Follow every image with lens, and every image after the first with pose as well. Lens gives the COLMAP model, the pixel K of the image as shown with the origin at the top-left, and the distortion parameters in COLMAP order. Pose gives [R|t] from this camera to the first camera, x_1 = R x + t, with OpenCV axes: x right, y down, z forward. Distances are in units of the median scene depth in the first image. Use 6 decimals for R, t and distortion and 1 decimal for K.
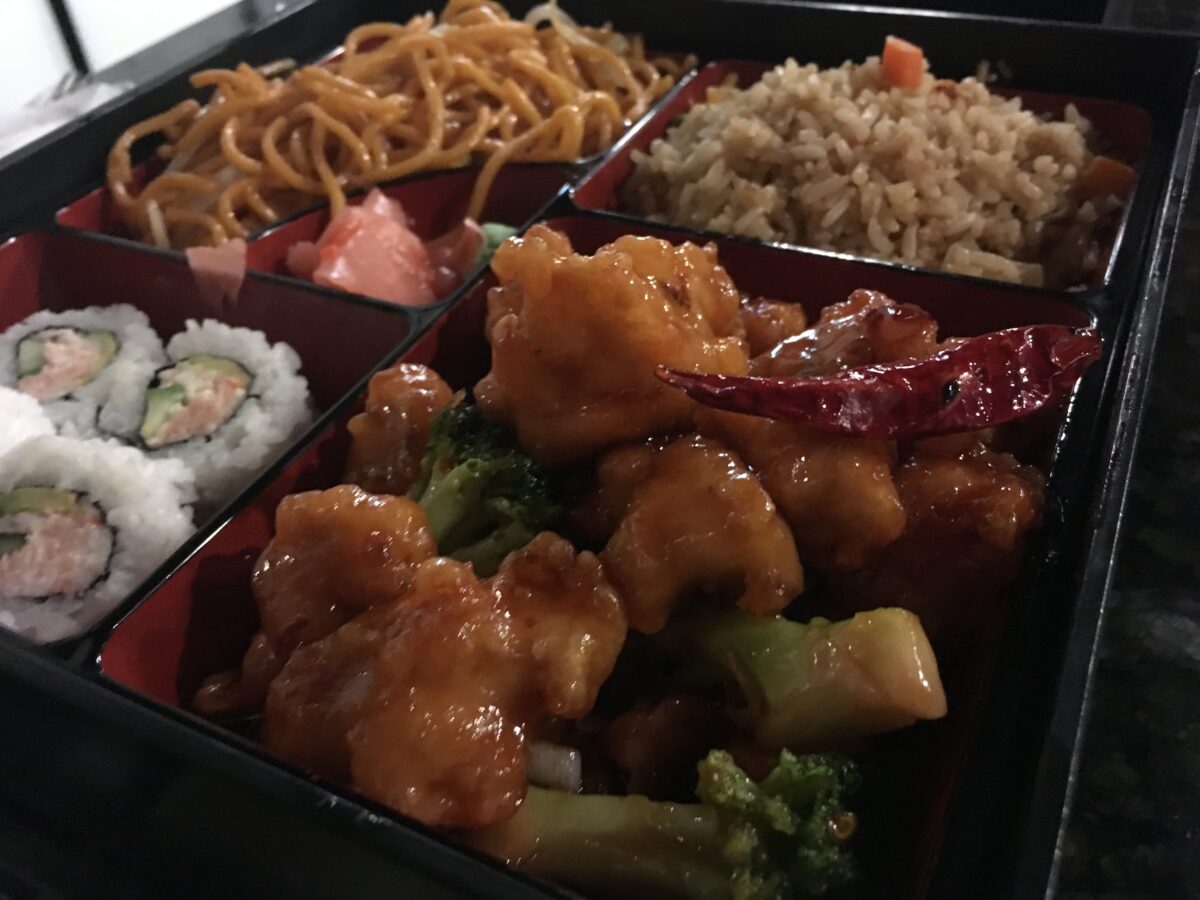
lens RADIAL K [[1054.9, 0, 600.0], [0, 1054.9, 450.0], [0, 0, 1]] dist [0.070792, -0.167810]
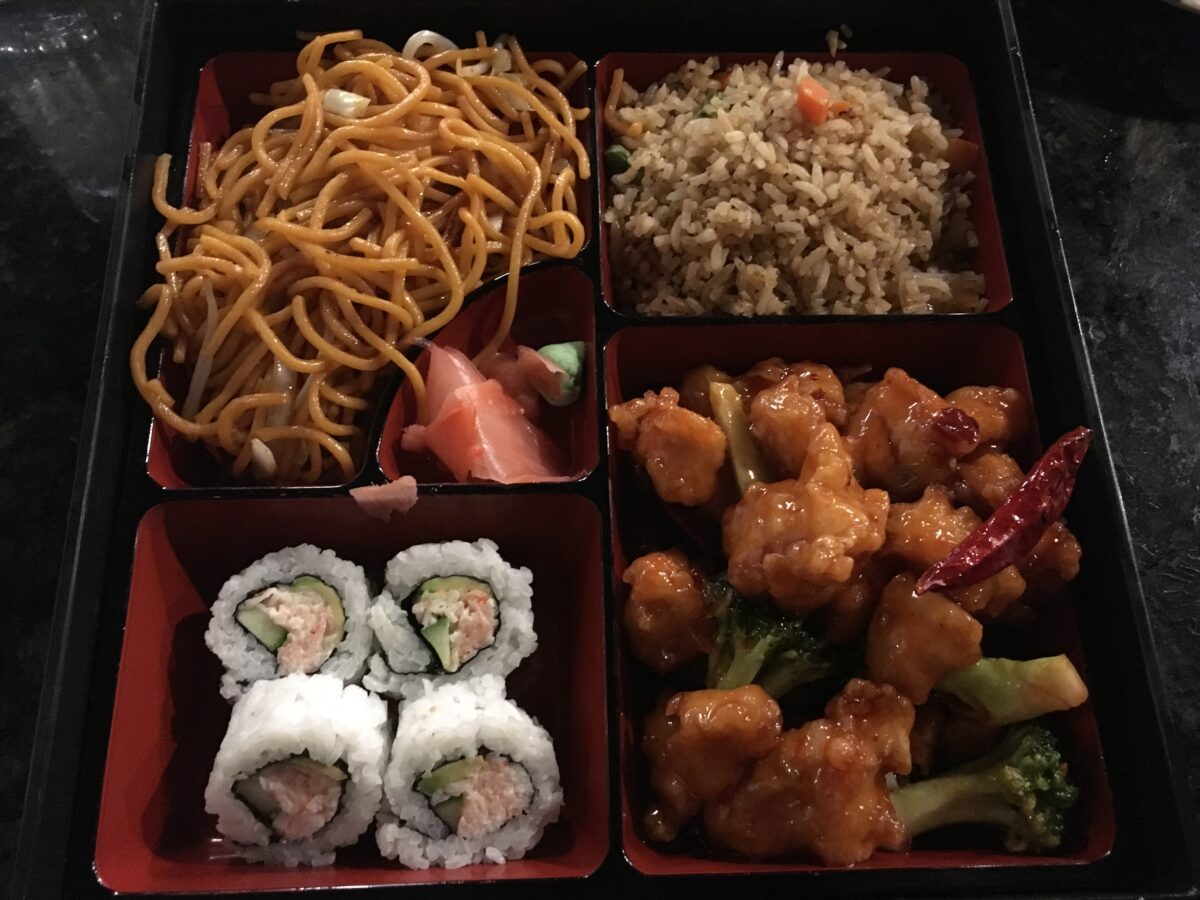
lens RADIAL K [[1054.9, 0, 600.0], [0, 1054.9, 450.0], [0, 0, 1]] dist [0.070792, -0.167810]
pose [[0.870120, -0.408578, 0.275600, -0.469456], [0.238072, 0.838093, 0.490838, -0.754413], [-0.431524, -0.361475, 0.826512, -0.047620]]
